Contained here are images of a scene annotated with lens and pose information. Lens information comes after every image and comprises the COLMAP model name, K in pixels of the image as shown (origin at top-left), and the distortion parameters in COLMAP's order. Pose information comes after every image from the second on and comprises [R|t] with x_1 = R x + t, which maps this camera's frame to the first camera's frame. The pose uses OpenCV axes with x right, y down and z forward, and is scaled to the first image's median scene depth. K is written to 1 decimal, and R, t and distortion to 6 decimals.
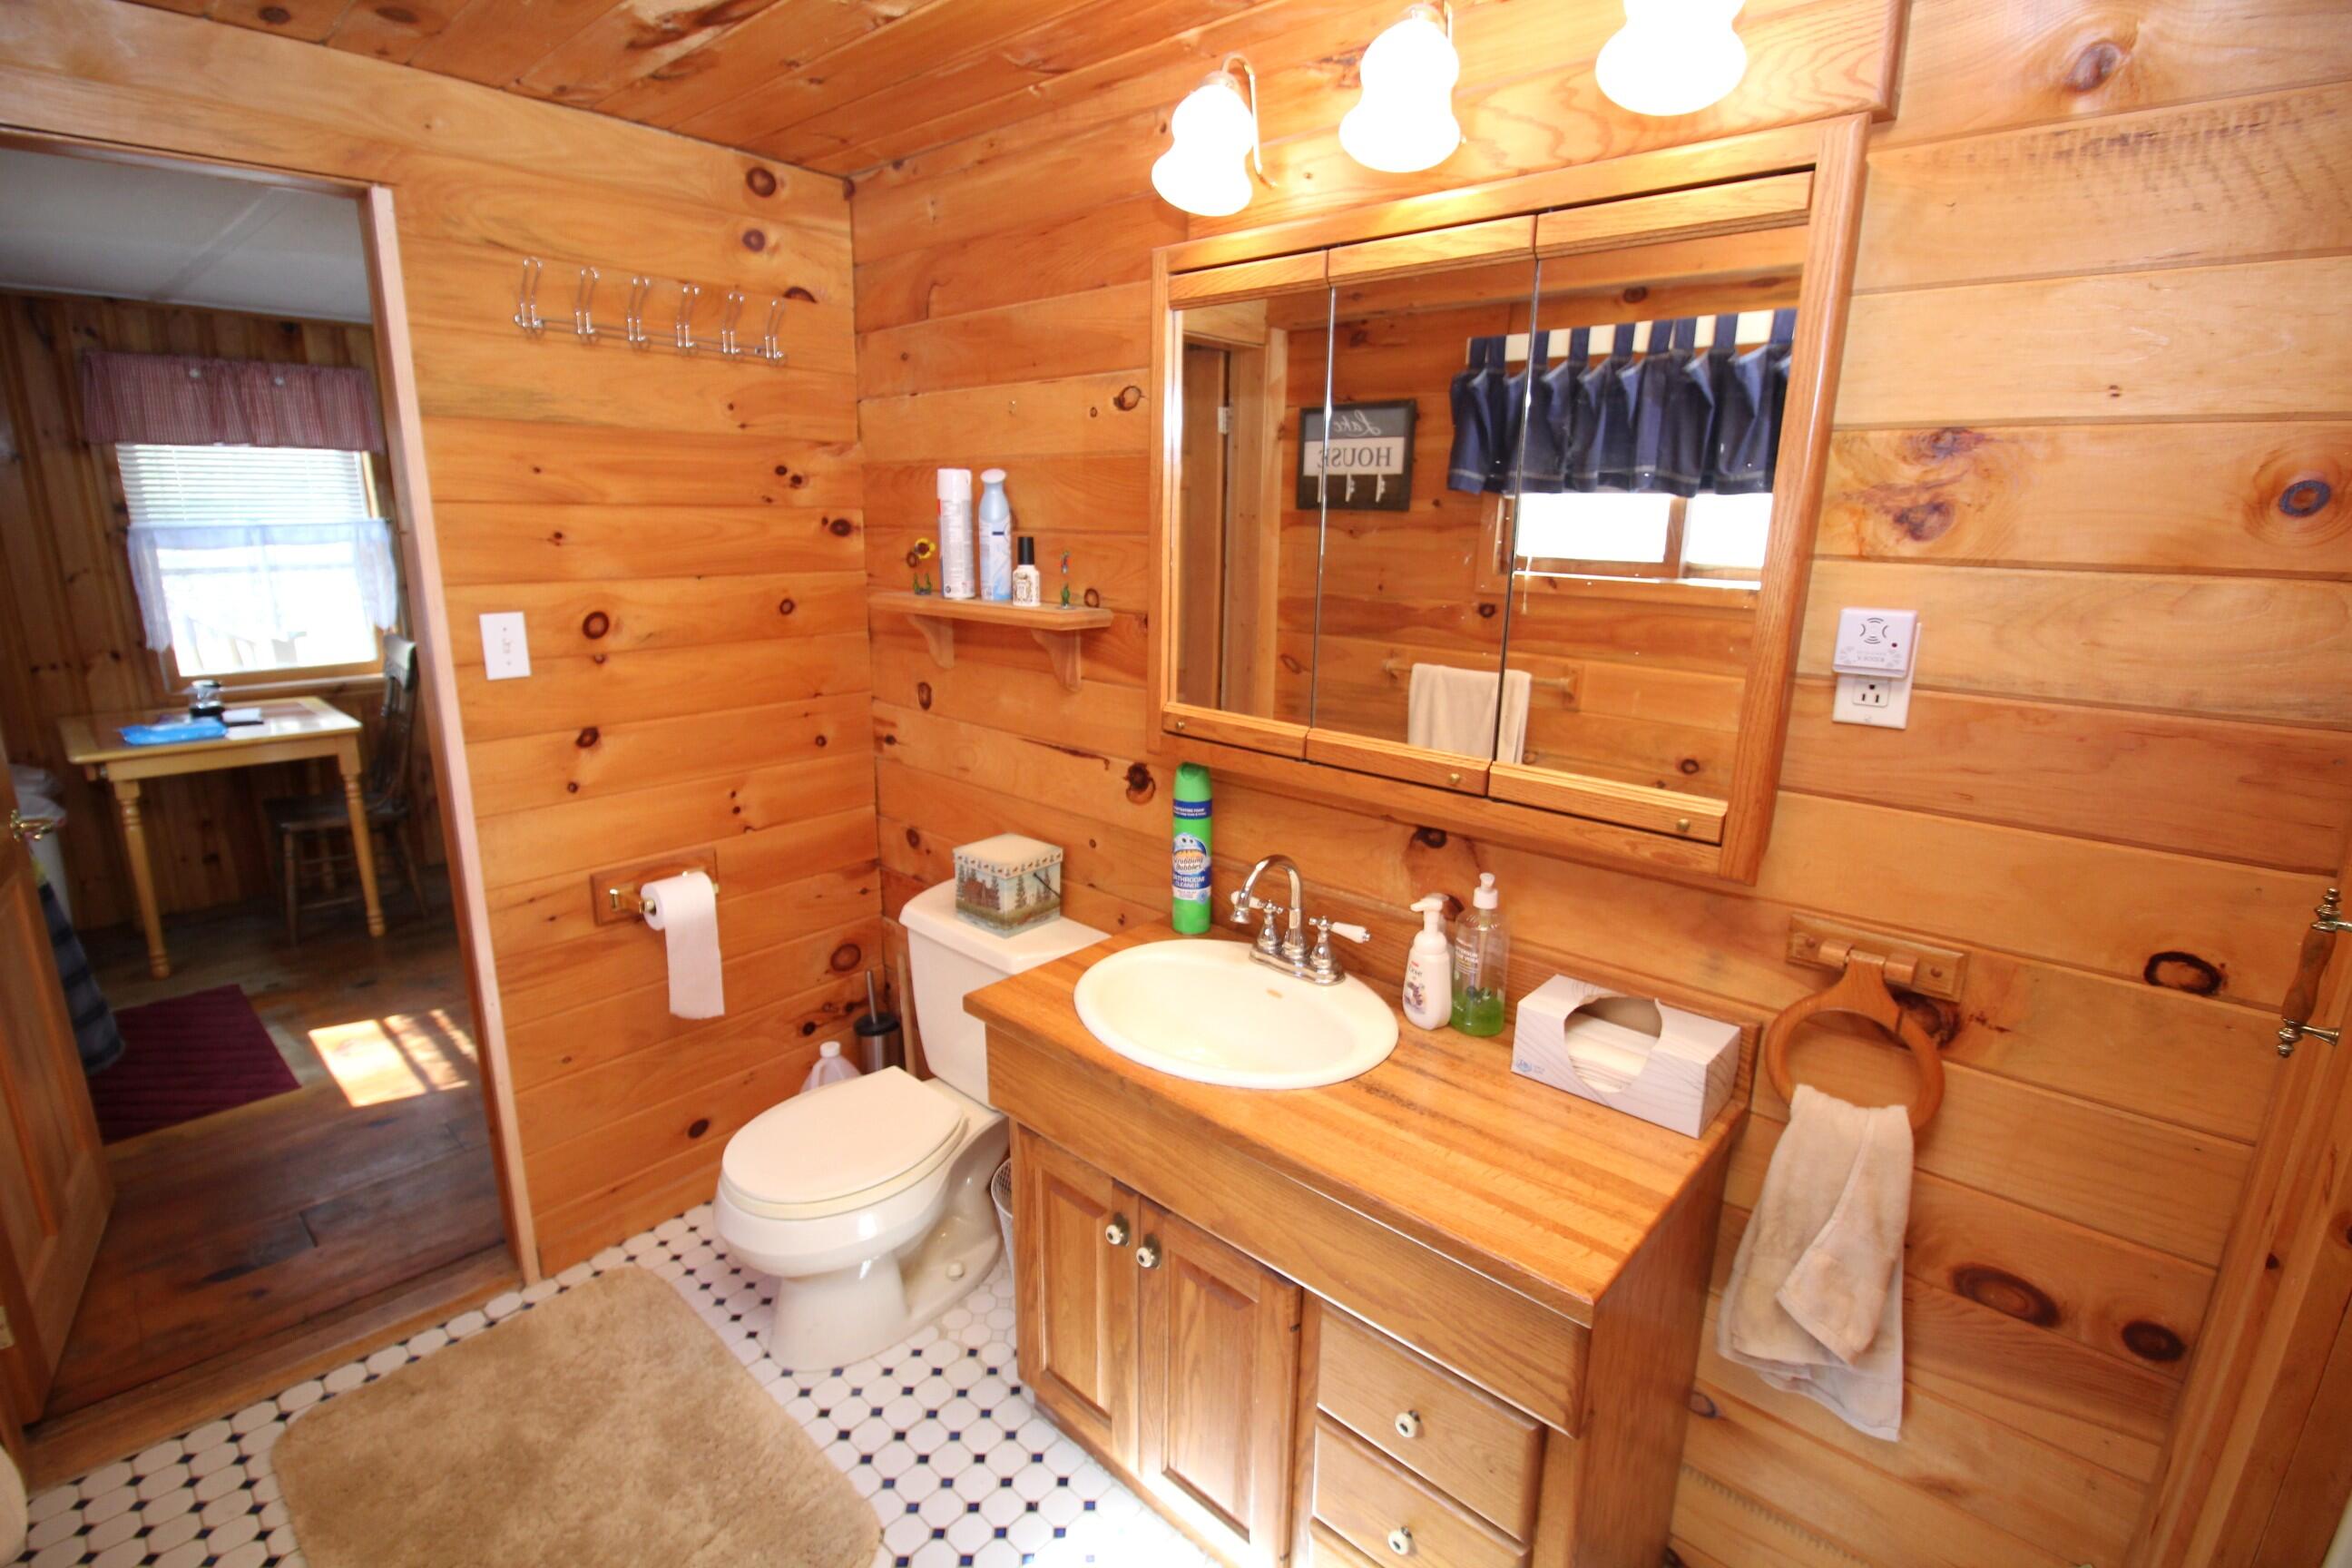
lens RADIAL K [[1094.4, 0, 1179.6], [0, 1094.4, 787.2], [0, 0, 1]] dist [0.000346, -0.014115]
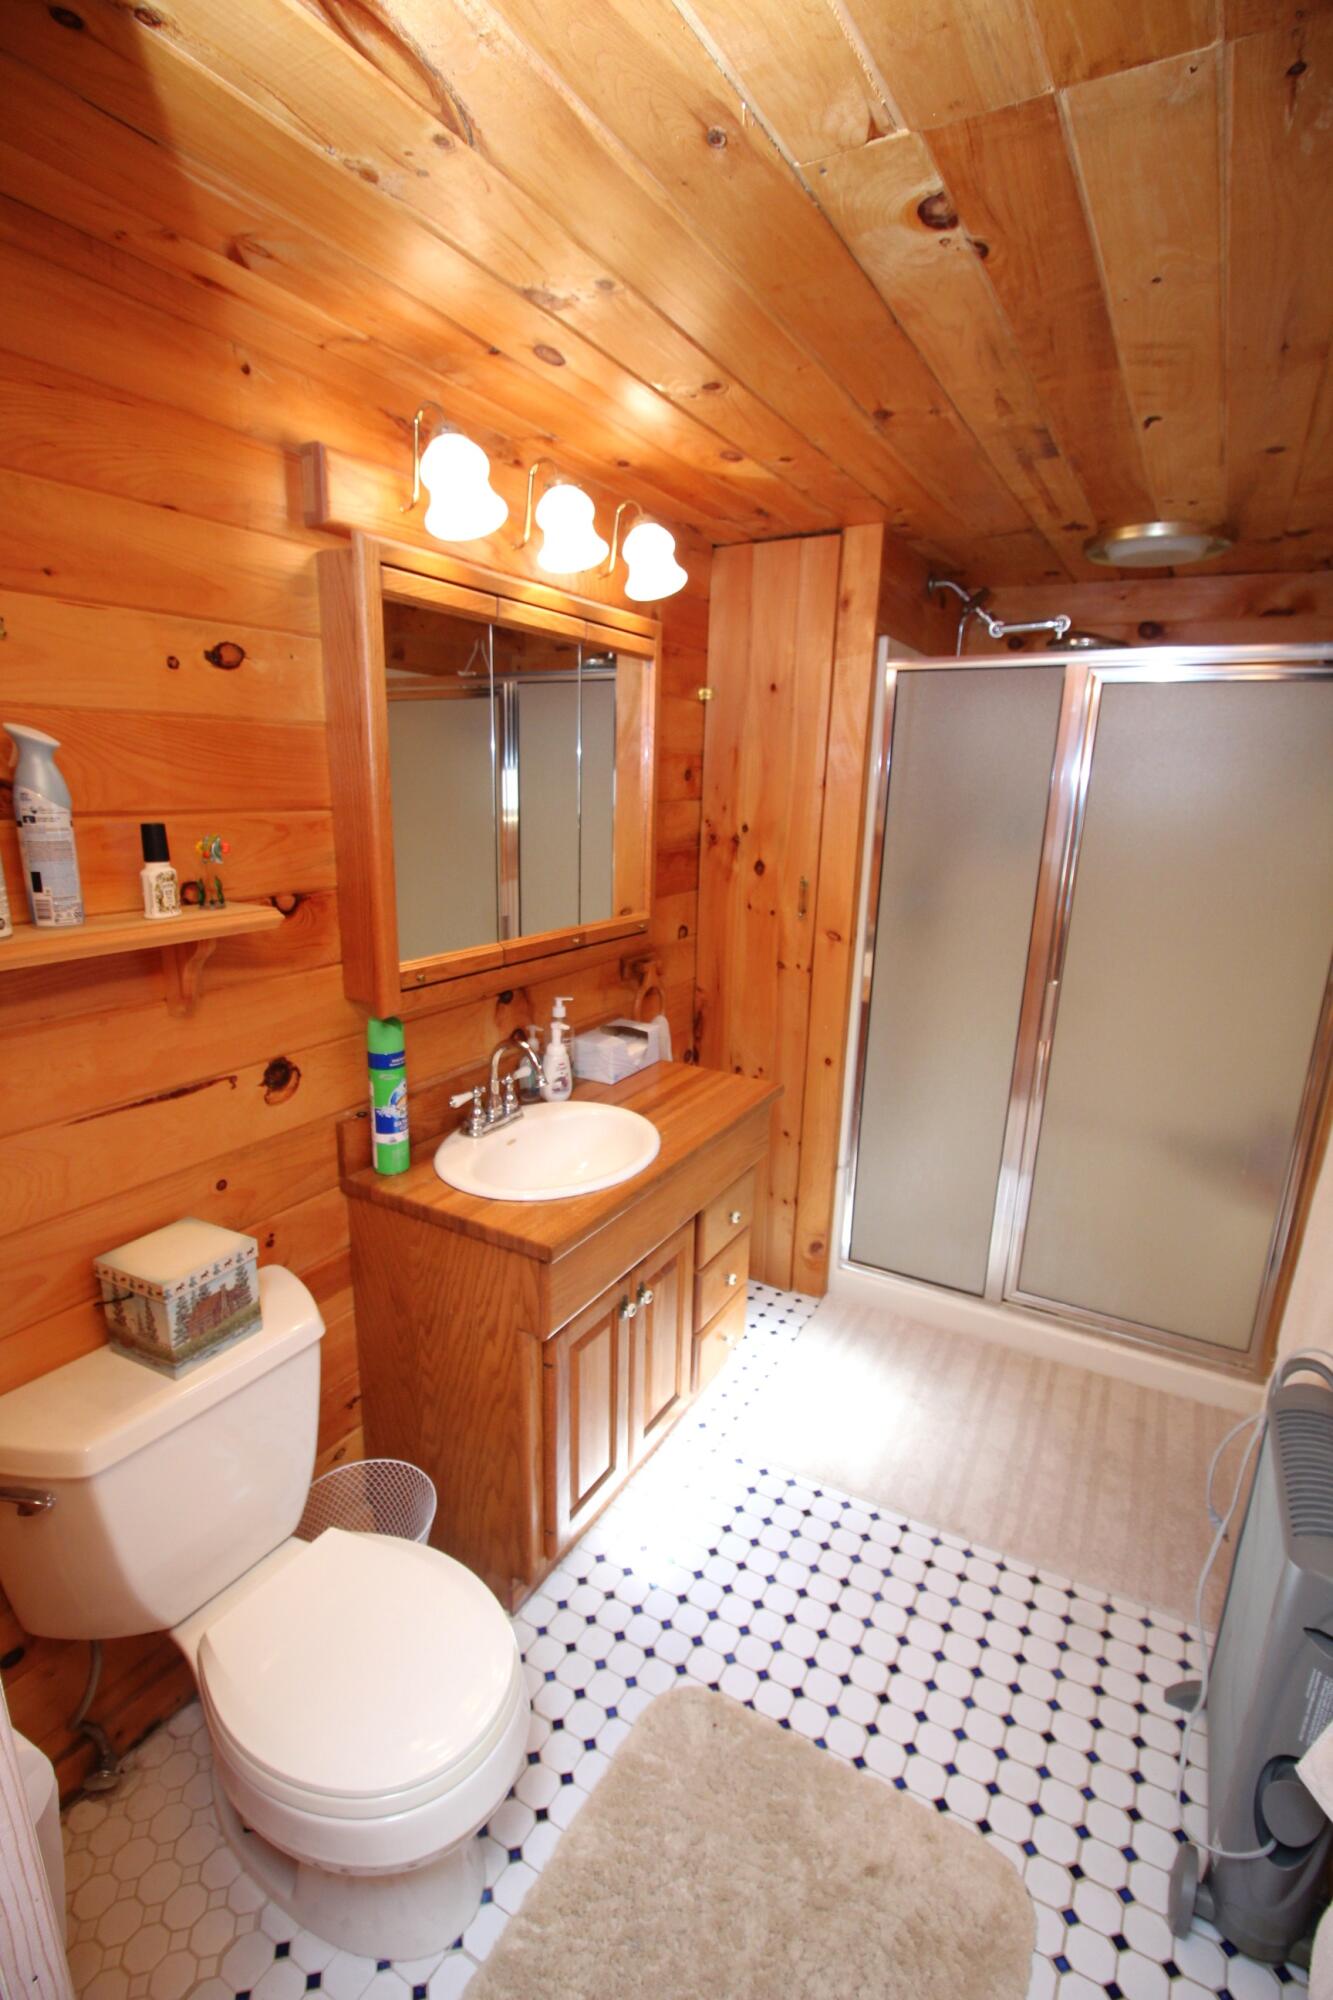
lens RADIAL K [[925.5, 0, 668.3], [0, 925.5, 1020.9], [0, 0, 1]] dist [0.001421, -0.013768]
pose [[-0.230812, -0.264568, 0.936339, -0.978435], [0.215864, 0.924418, 0.314411, -0.265051], [-0.948751, 0.274691, -0.156256, 0.937850]]
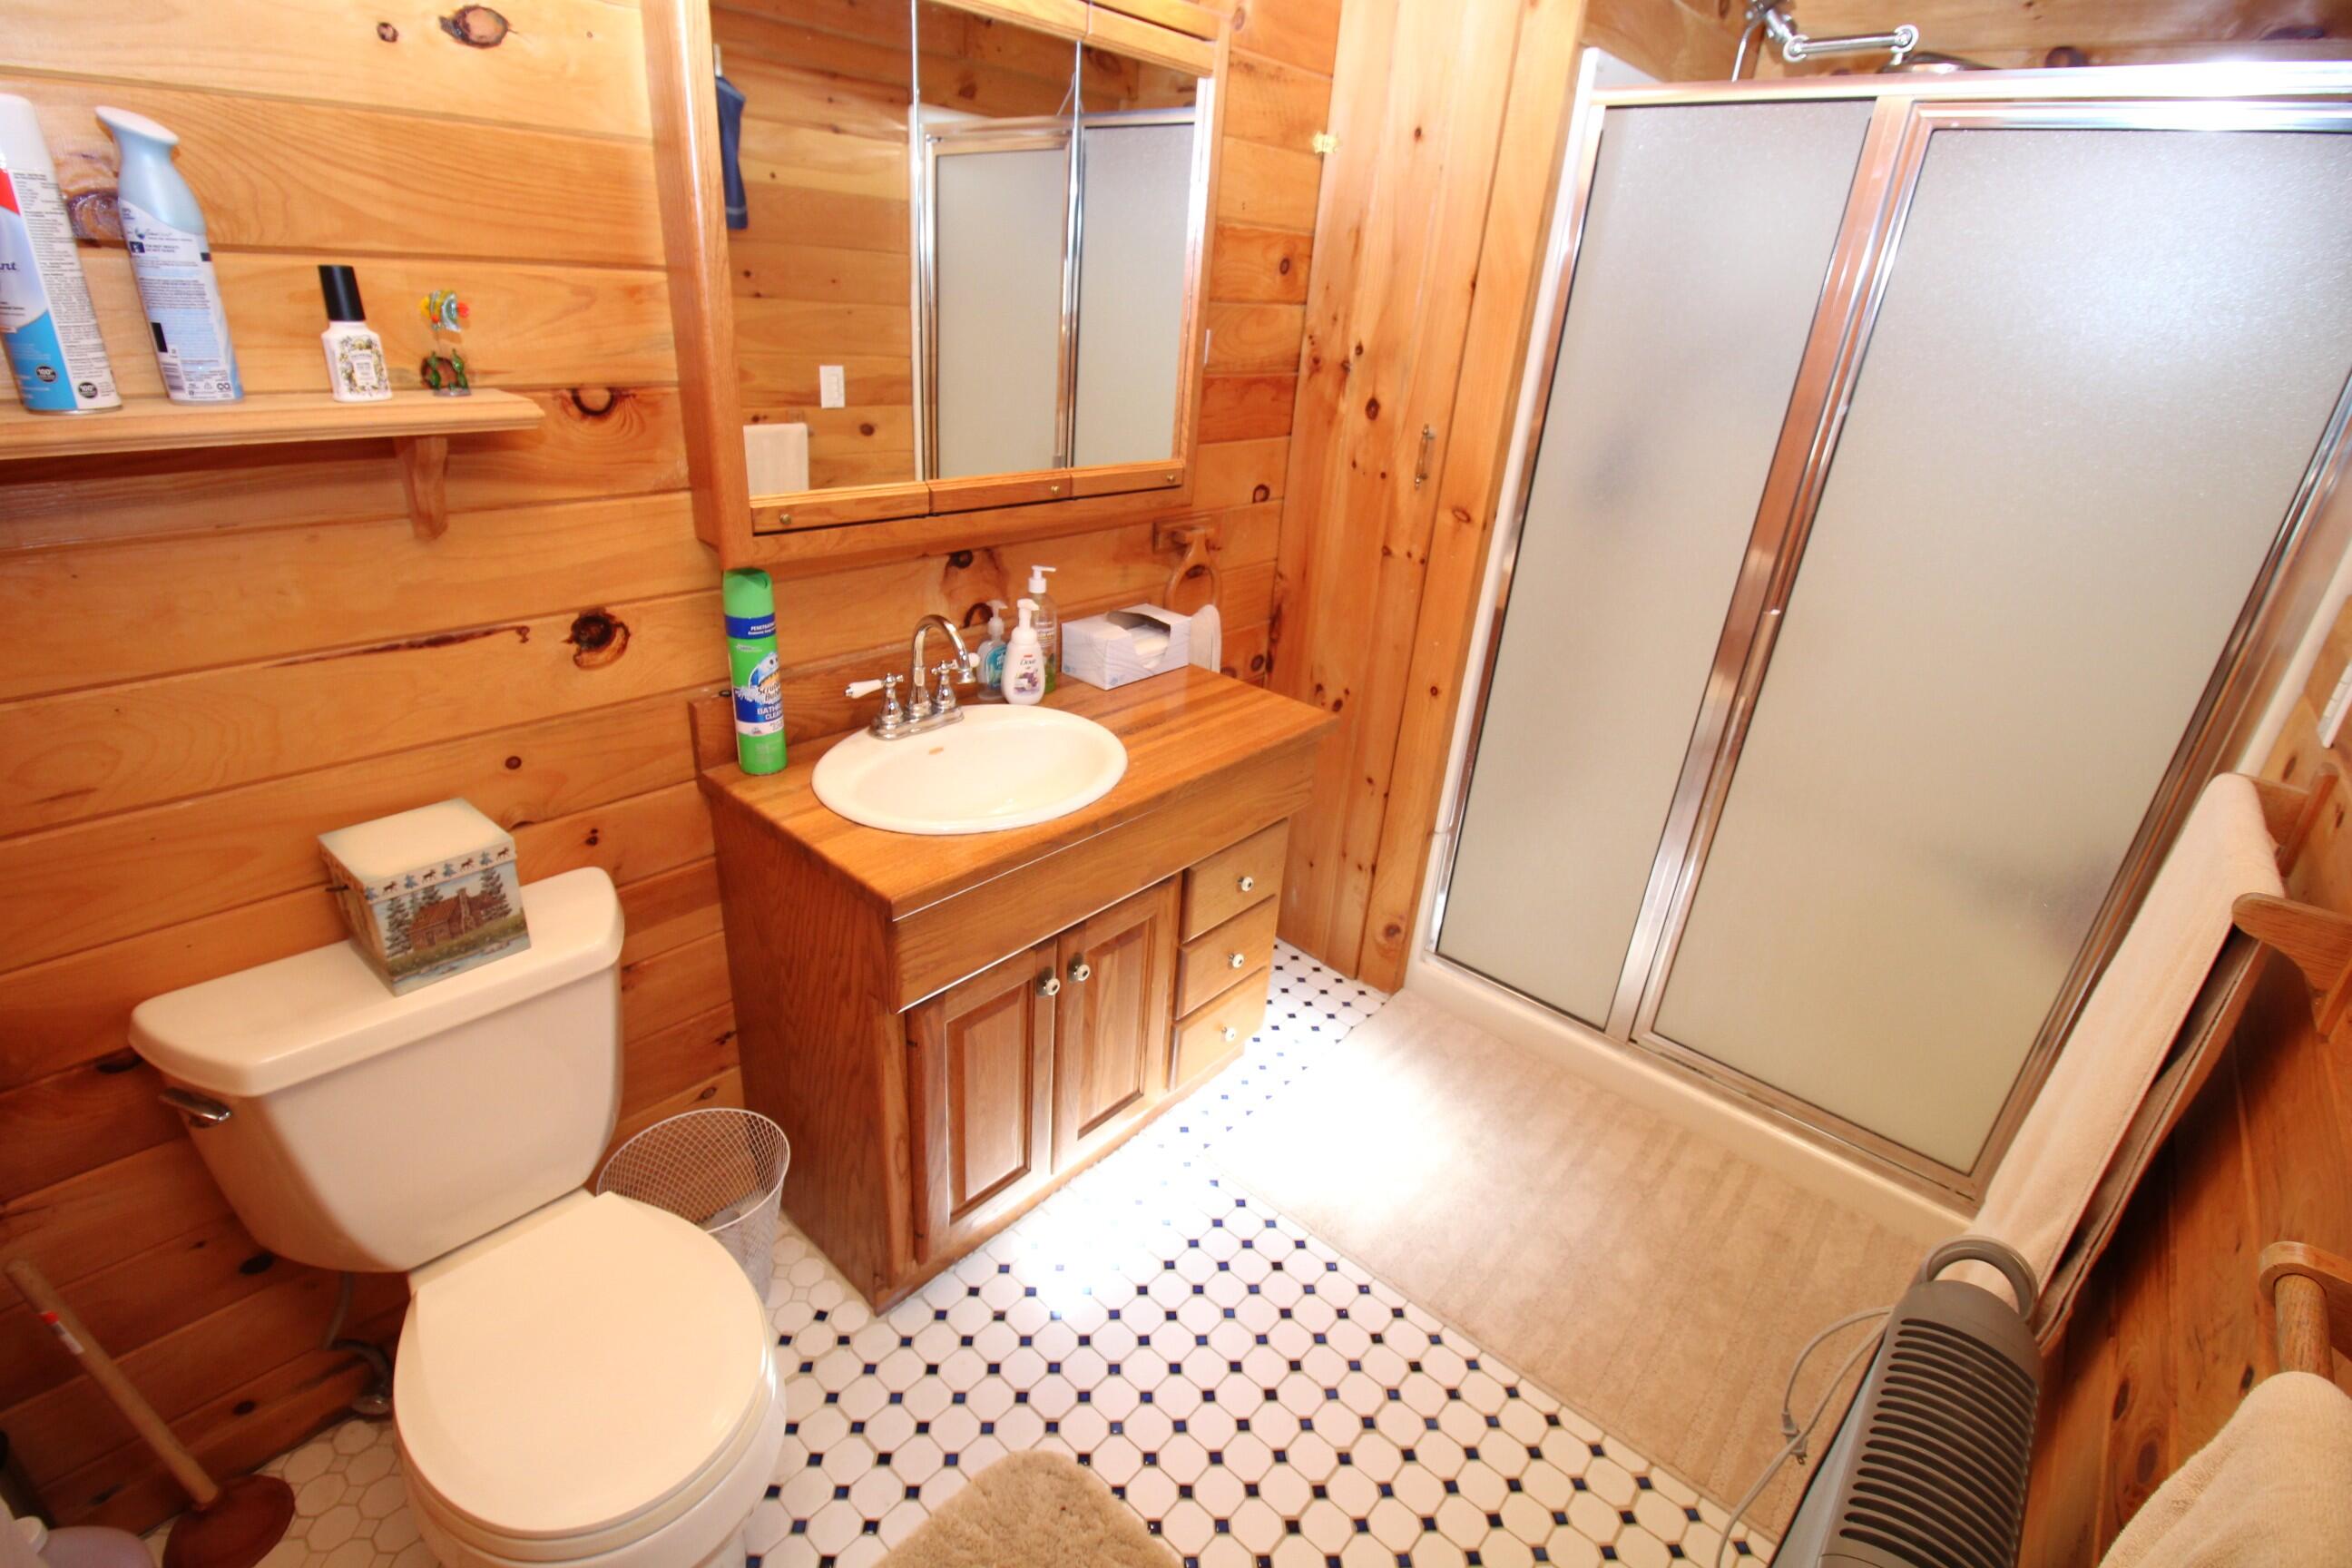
lens RADIAL K [[1088.4, 0, 1157.5], [0, 1088.4, 779.2], [0, 0, 1]] dist [0.001421, -0.013768]
pose [[-0.009666, -0.424354, 0.905445, -0.850509], [0.184894, 0.889115, 0.418674, -0.178411], [-0.982711, 0.171458, 0.069867, 0.713712]]
